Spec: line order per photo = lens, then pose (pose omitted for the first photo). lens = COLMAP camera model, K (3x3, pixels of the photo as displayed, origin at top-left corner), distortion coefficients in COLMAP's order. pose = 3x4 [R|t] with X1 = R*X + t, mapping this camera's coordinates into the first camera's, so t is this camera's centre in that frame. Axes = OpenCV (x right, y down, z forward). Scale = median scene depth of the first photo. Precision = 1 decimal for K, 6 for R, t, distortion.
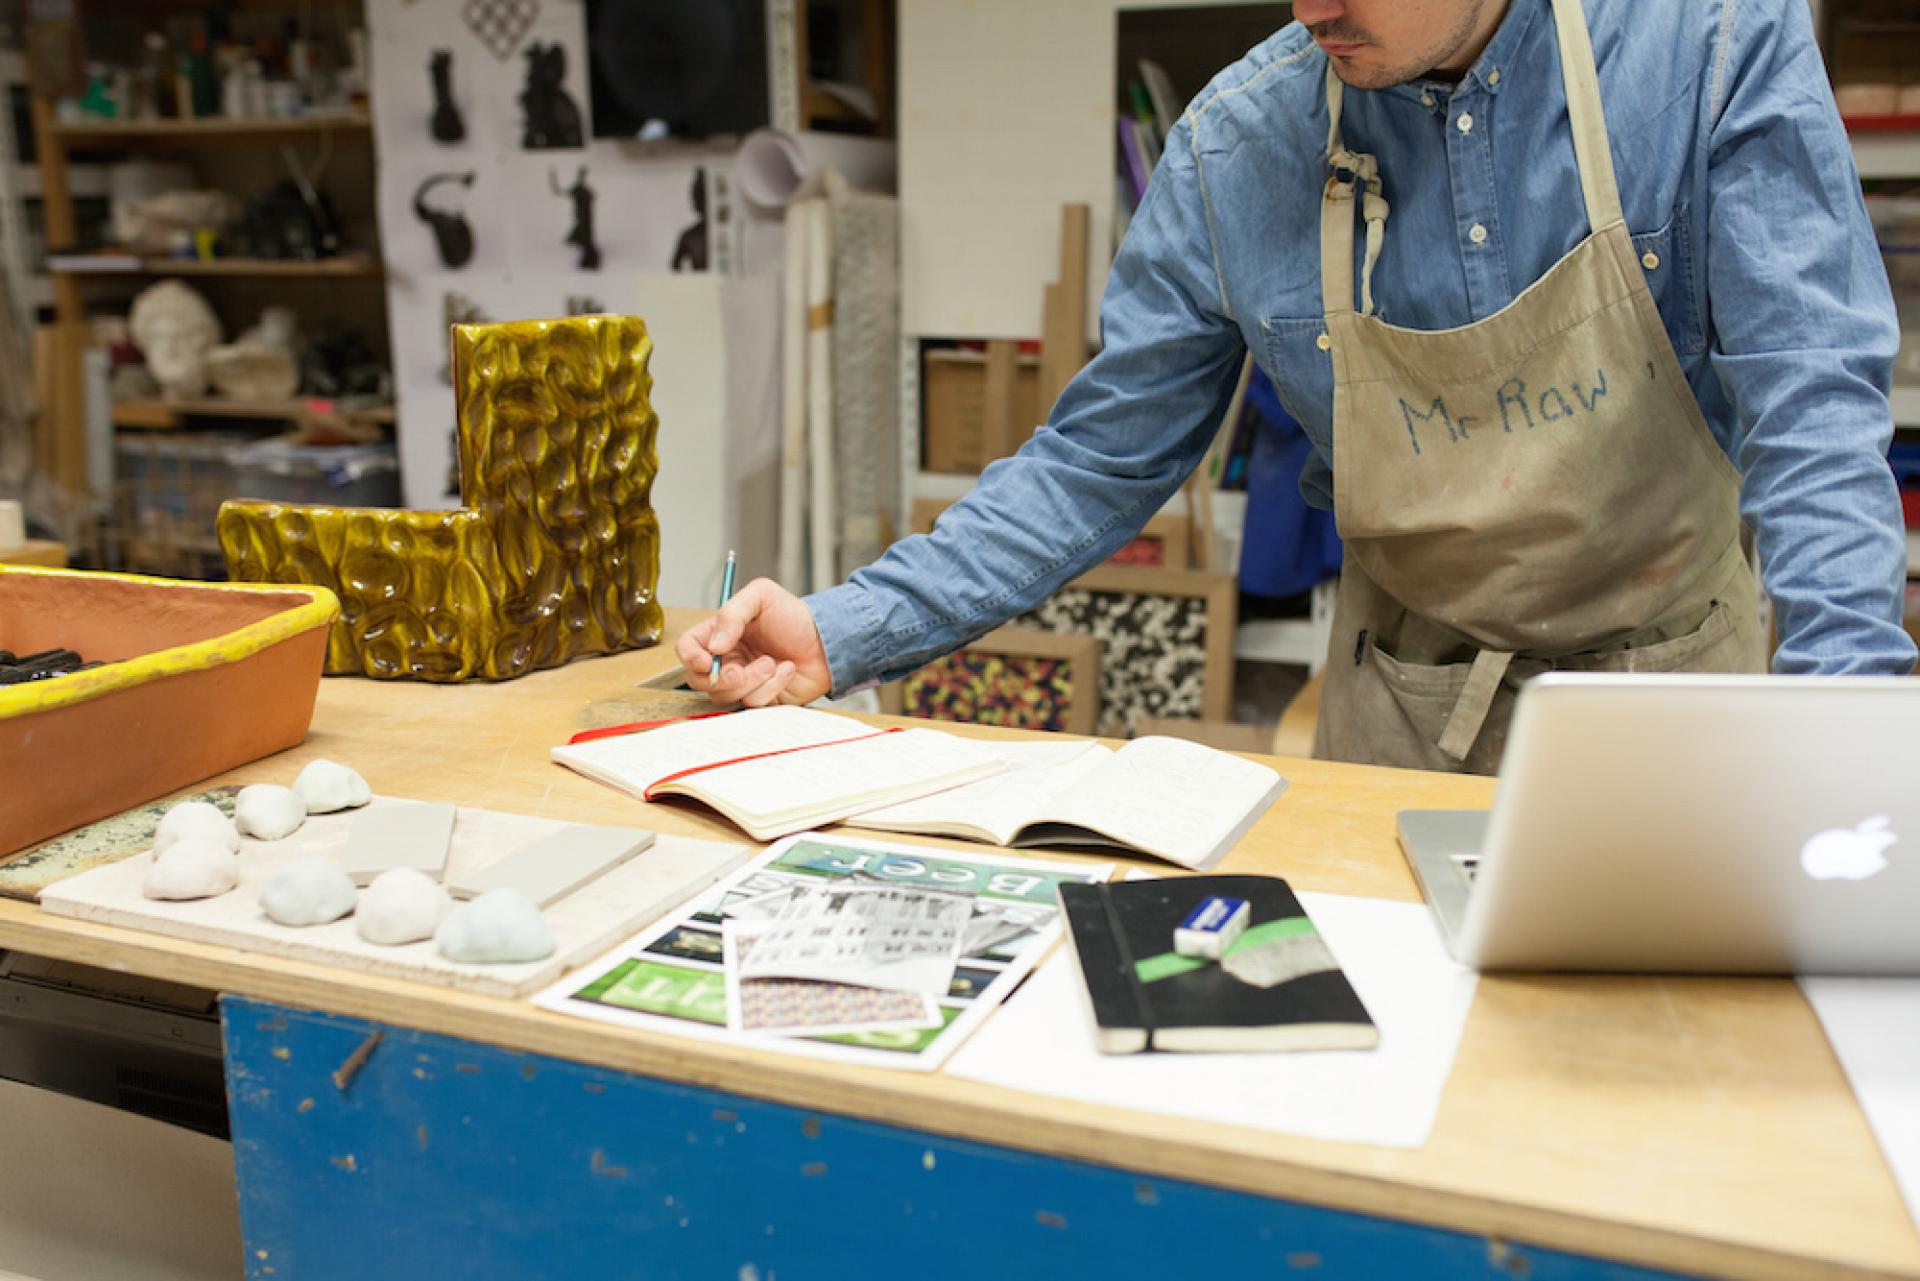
lens RADIAL K [[1889.9, 0, 960.0], [0, 1889.9, 640.5], [0, 0, 1]] dist [-0.048244, -0.001832]
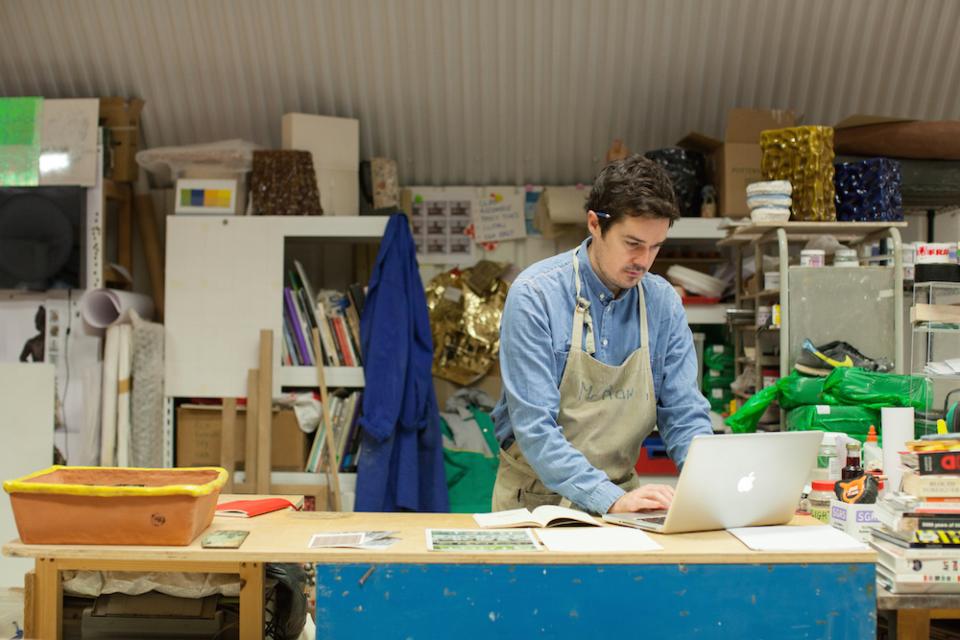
lens RADIAL K [[1404.1, 0, 480.0], [0, 1404.1, 320.0], [0, 0, 1]] dist [-0.167097, 0.089557]
pose [[0.918707, 0.018514, 0.394505, -0.311158], [0.071702, 0.974481, -0.212708, 0.087636], [-0.388376, 0.223703, 0.893936, -0.406566]]
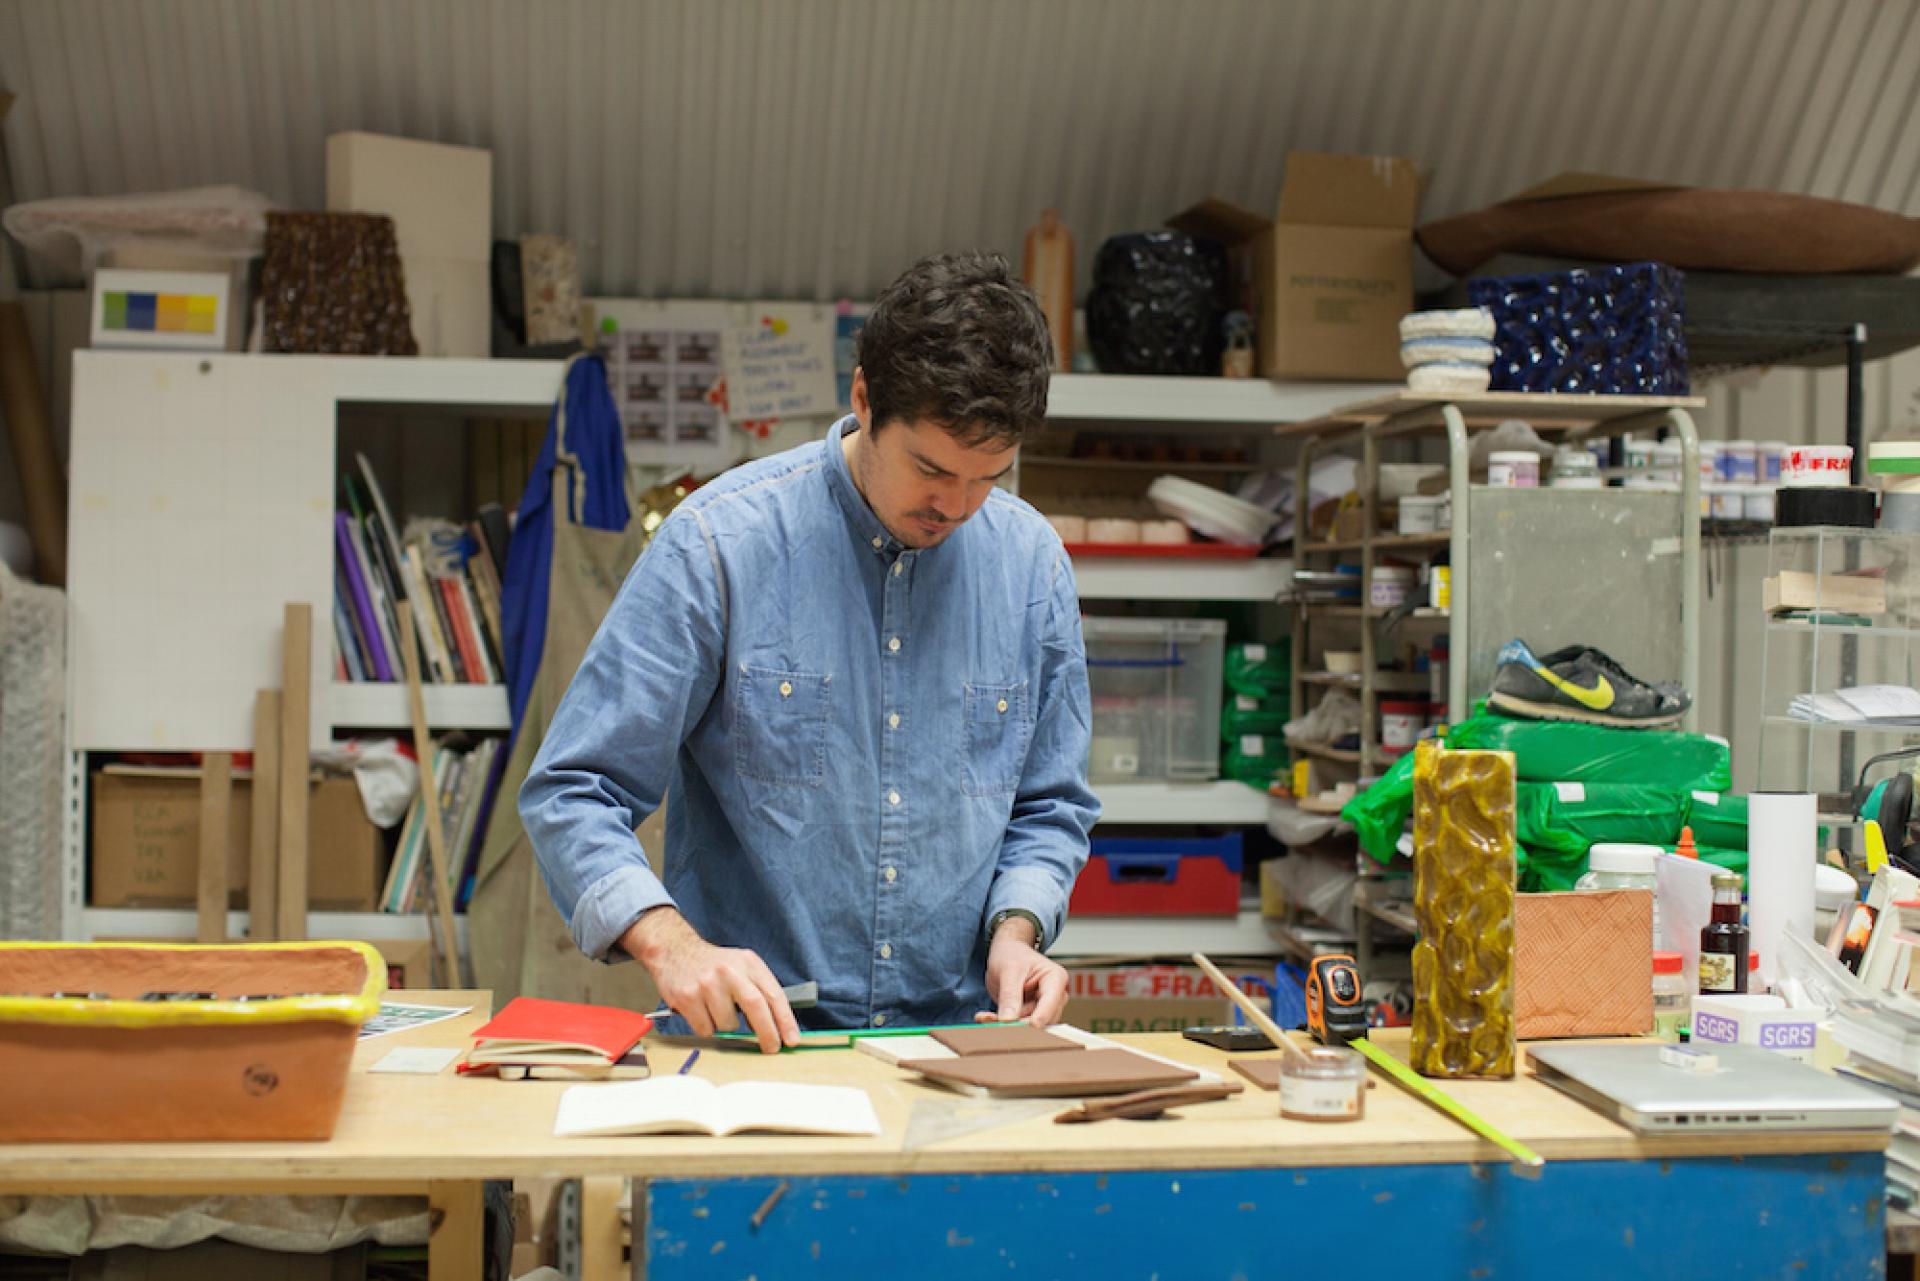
lens RADIAL K [[2766.5, 0, 960.0], [0, 2766.5, 640.5], [0, 0, 1]] dist [-0.147123, 0.103568]
pose [[0.850003, 0.016343, 0.526525, -0.361600], [0.090611, 0.980085, -0.176701, 0.049060], [-0.518927, 0.197905, 0.831594, -0.265170]]
